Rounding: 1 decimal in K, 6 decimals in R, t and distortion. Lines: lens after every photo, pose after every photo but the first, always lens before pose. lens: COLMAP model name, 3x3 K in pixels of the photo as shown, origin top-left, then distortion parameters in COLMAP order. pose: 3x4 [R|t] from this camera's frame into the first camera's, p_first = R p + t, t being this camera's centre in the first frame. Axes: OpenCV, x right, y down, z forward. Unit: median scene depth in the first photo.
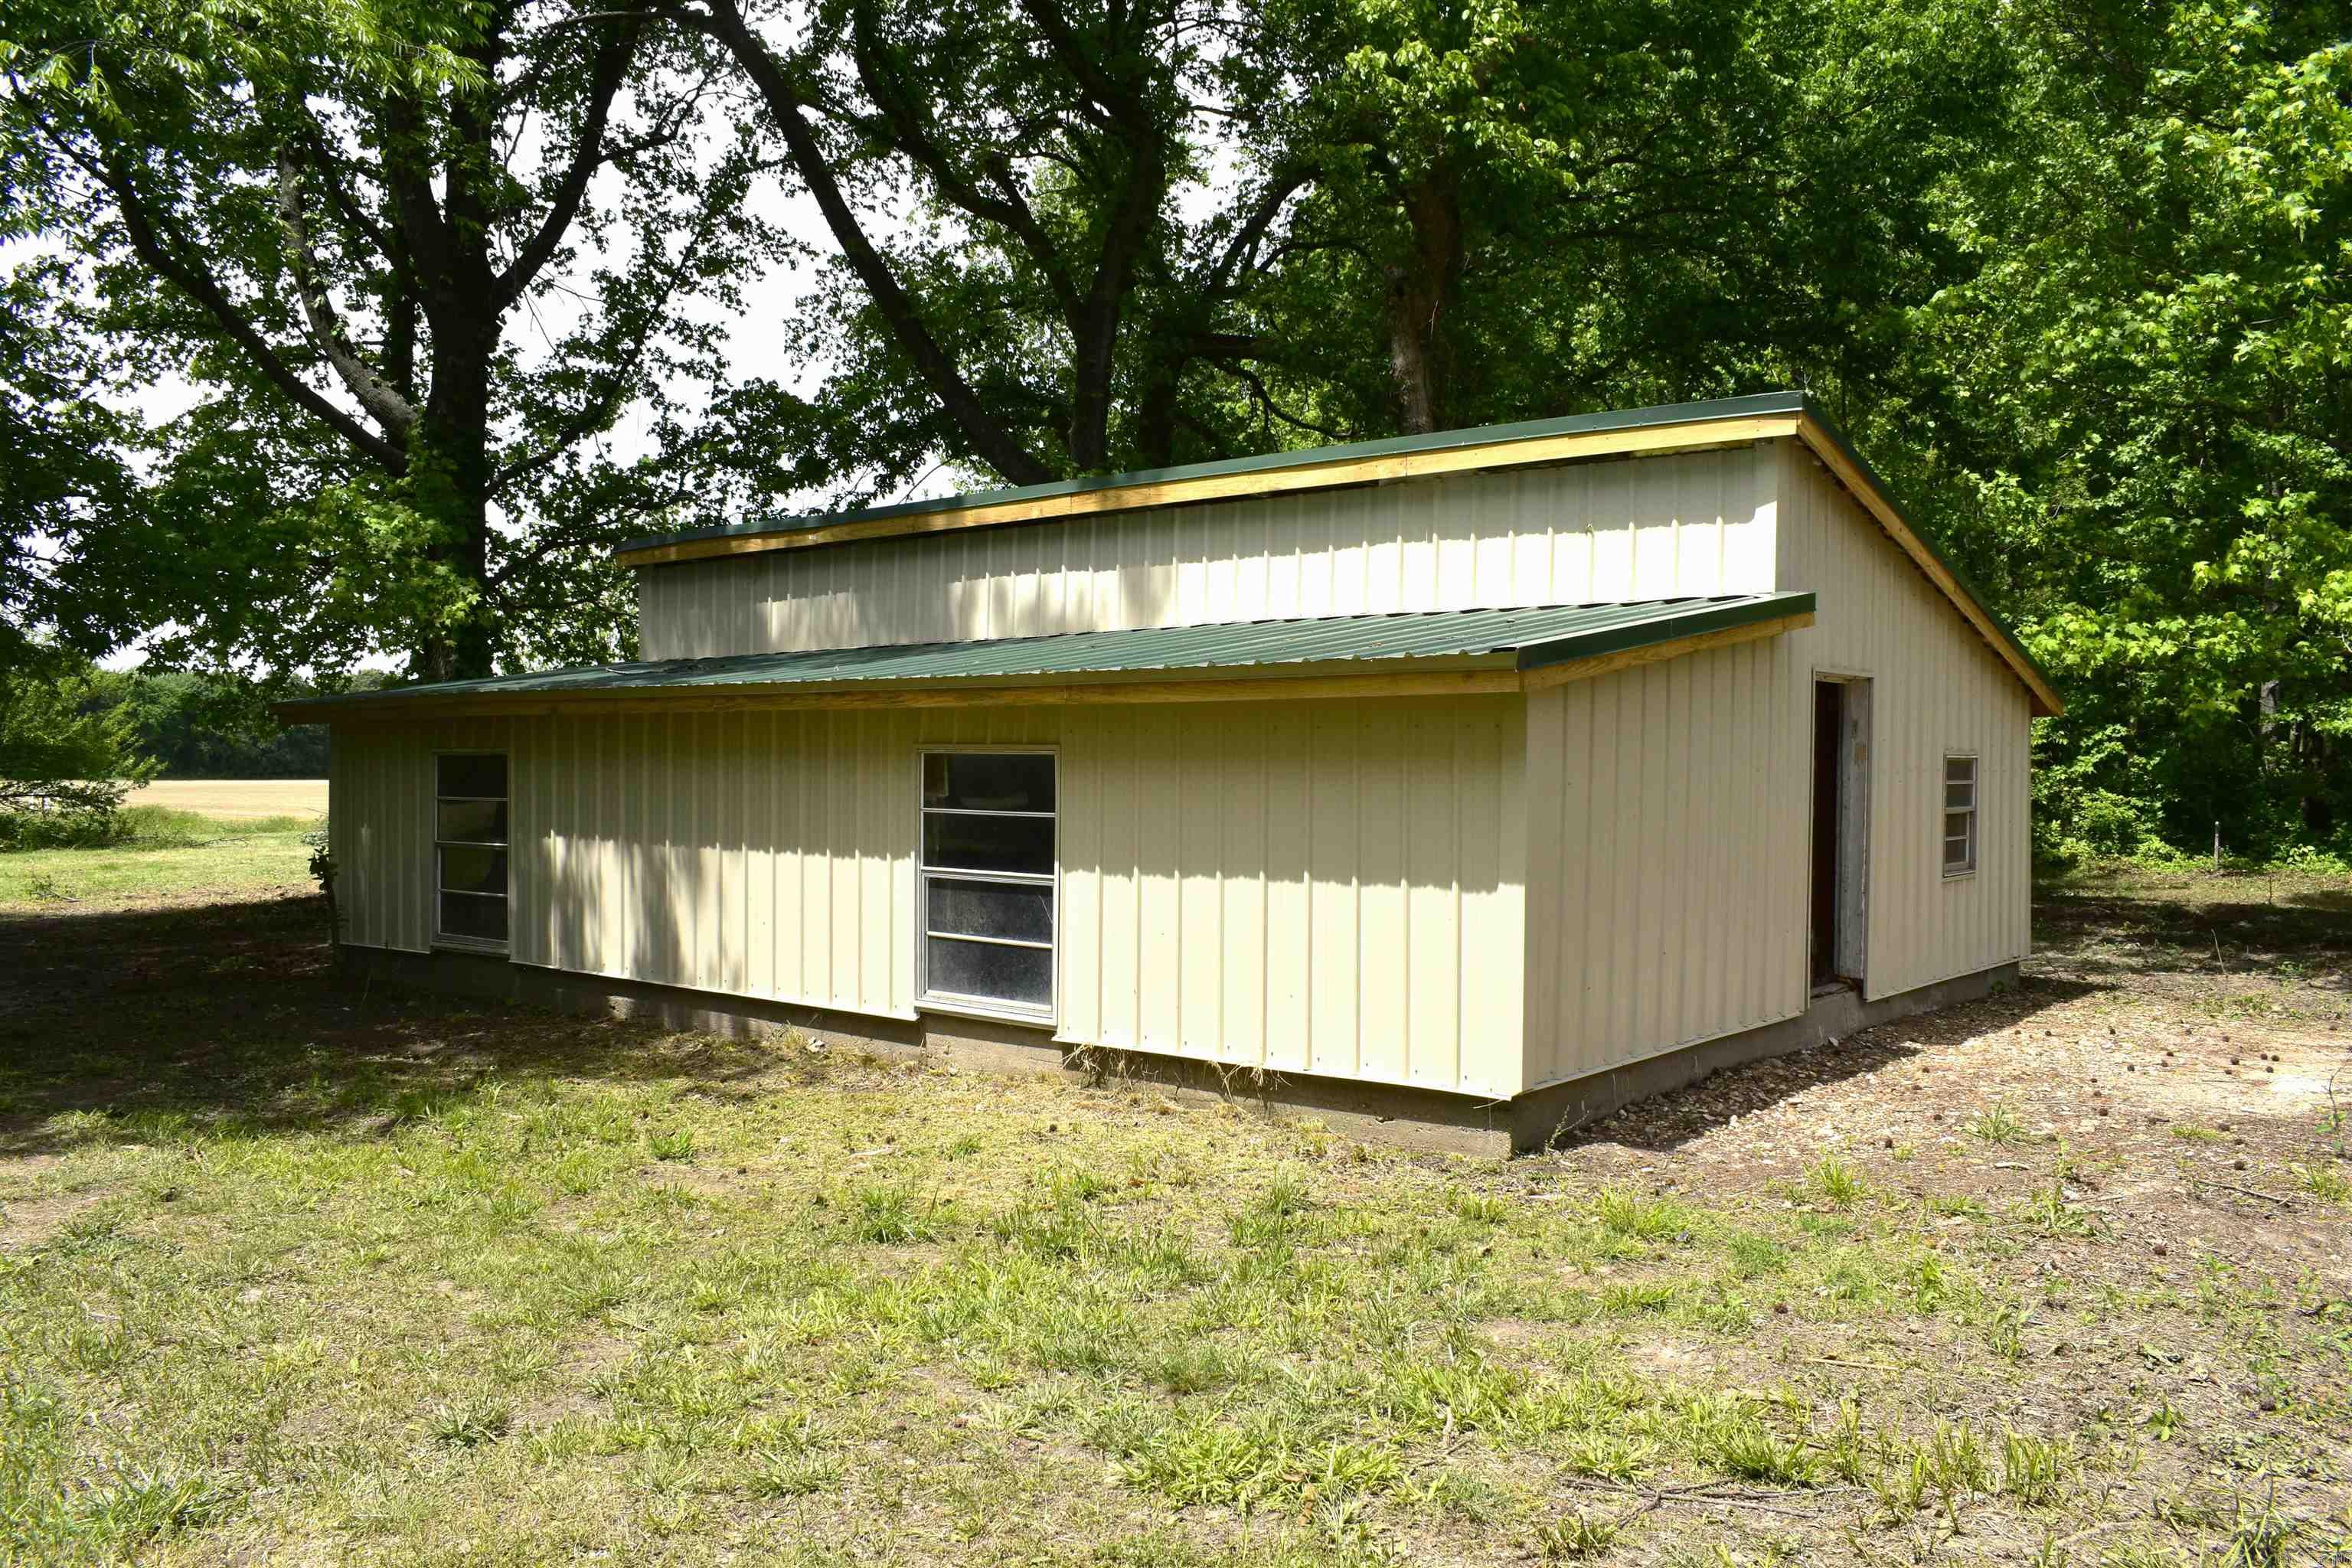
lens RADIAL K [[1844.1, 0, 1176.0], [0, 1844.1, 784.0], [0, 0, 1]] dist [-0.185507, 0.323916]
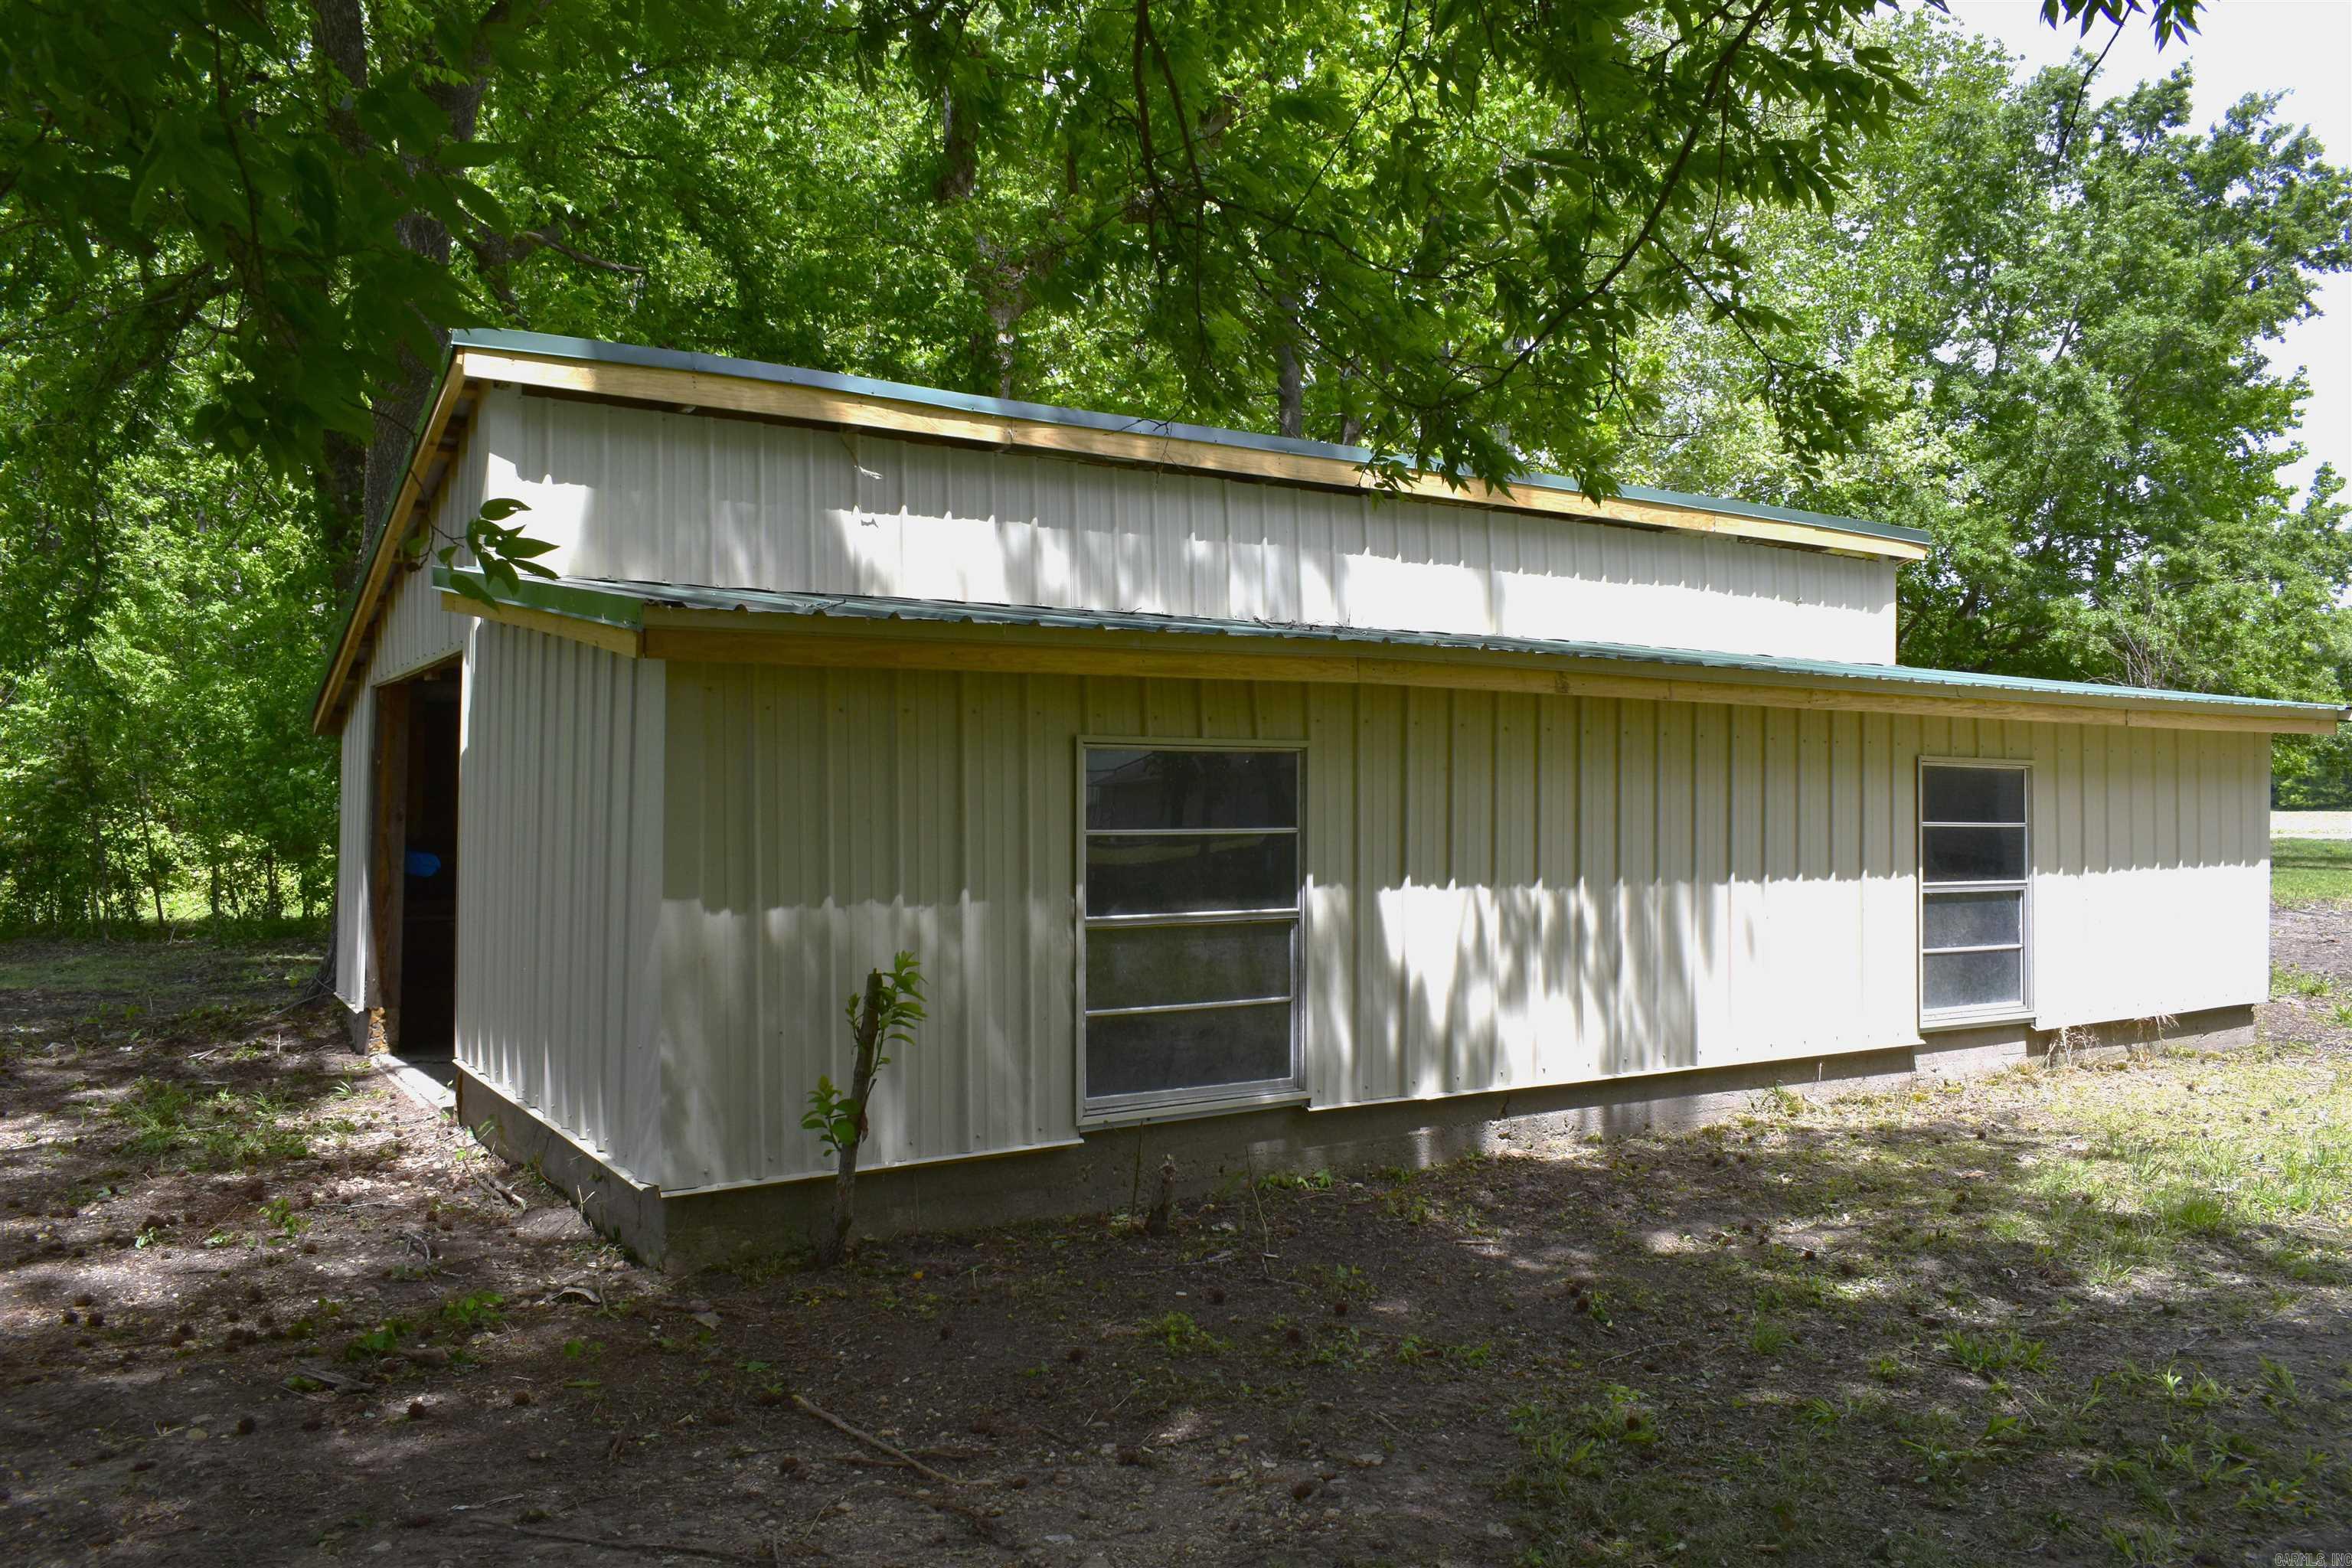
lens RADIAL K [[1844.1, 0, 1176.0], [0, 1844.1, 784.0], [0, 0, 1]] dist [-0.185507, 0.323916]
pose [[0.289830, 0.010359, 0.957022, -1.184265], [0.010760, 0.999843, -0.014081, 0.001910], [-0.957018, 0.014379, 0.289673, 1.118169]]
